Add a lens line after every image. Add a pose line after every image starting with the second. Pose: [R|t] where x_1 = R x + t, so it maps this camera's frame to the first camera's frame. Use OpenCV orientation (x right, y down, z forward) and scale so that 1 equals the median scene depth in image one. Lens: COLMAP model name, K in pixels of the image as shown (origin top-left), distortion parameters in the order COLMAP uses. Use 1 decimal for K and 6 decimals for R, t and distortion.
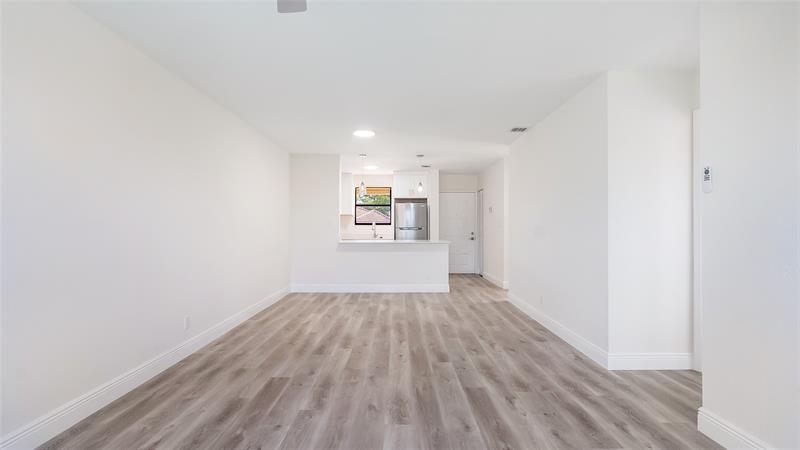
lens RADIAL K [[374.8, 0, 400.8], [0, 374.8, 225.6], [0, 0, 1]] dist [-0.001242, -0.000161]
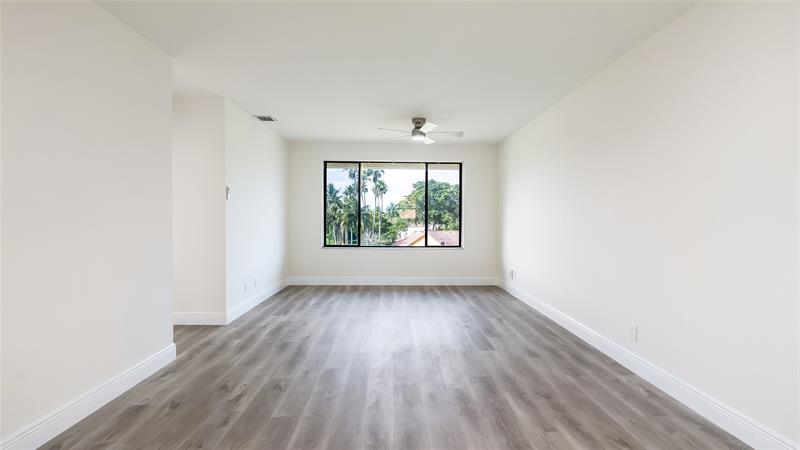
lens RADIAL K [[374.8, 0, 403.2], [0, 374.8, 223.3], [0, 0, 1]] dist [-0.001242, -0.000161]
pose [[-0.999729, -0.003893, -0.022934, -0.031556], [-0.004077, 0.999960, 0.007990, 0.009382], [0.022902, 0.008081, -0.999705, 1.836775]]
